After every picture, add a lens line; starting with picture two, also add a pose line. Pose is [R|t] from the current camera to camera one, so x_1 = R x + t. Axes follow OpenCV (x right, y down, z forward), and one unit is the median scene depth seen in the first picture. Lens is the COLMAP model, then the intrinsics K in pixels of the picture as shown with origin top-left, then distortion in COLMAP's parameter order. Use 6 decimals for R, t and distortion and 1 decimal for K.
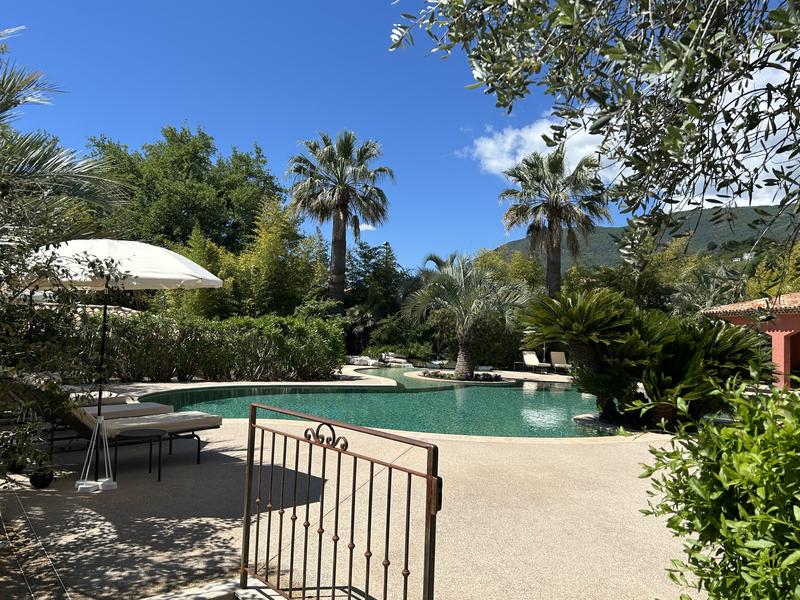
lens RADIAL K [[609.9, 0, 400.0], [0, 609.9, 300.0], [0, 0, 1]] dist [0.162563, -0.000177]
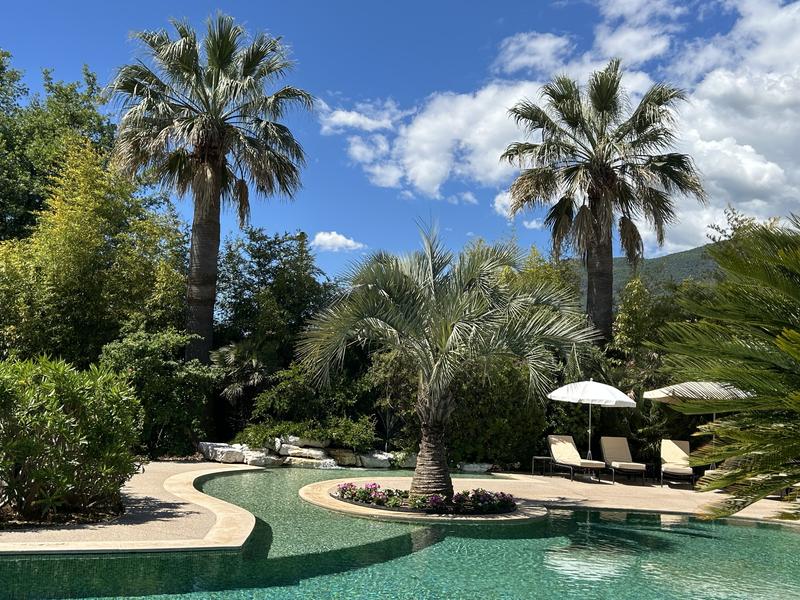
lens RADIAL K [[833.8, 0, 400.0], [0, 833.8, 300.0], [0, 0, 1]] dist [0.112113, -0.015770]
pose [[0.998709, 0.016475, 0.048051, 0.036851], [-0.013587, 0.998117, -0.059823, 0.012771], [-0.048946, 0.059093, 0.997052, 0.283183]]
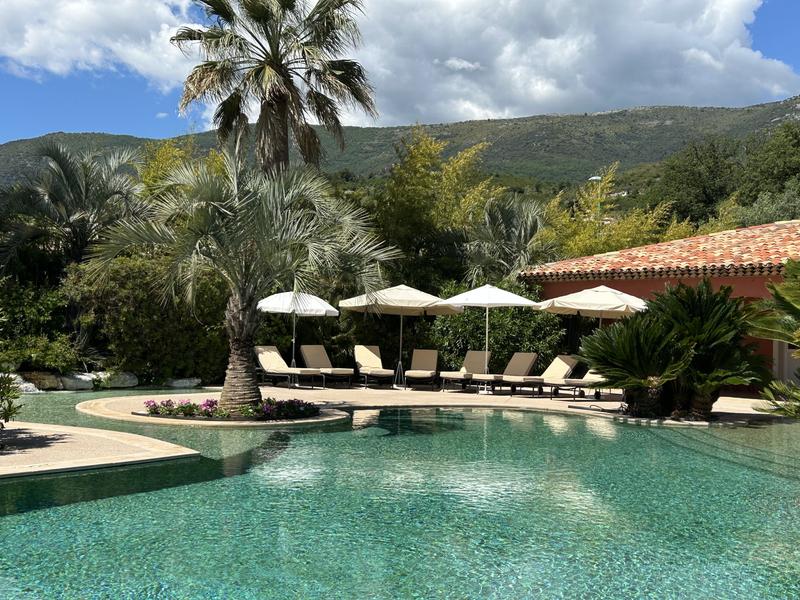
lens RADIAL K [[1016.8, 0, 400.0], [0, 1016.8, 300.0], [0, 0, 1]] dist [0.011382, -0.000923]
pose [[0.822660, -0.005075, 0.568511, -0.177218], [-0.023825, 0.998774, 0.043392, 0.004473], [-0.568034, -0.049242, 0.821531, 0.226369]]
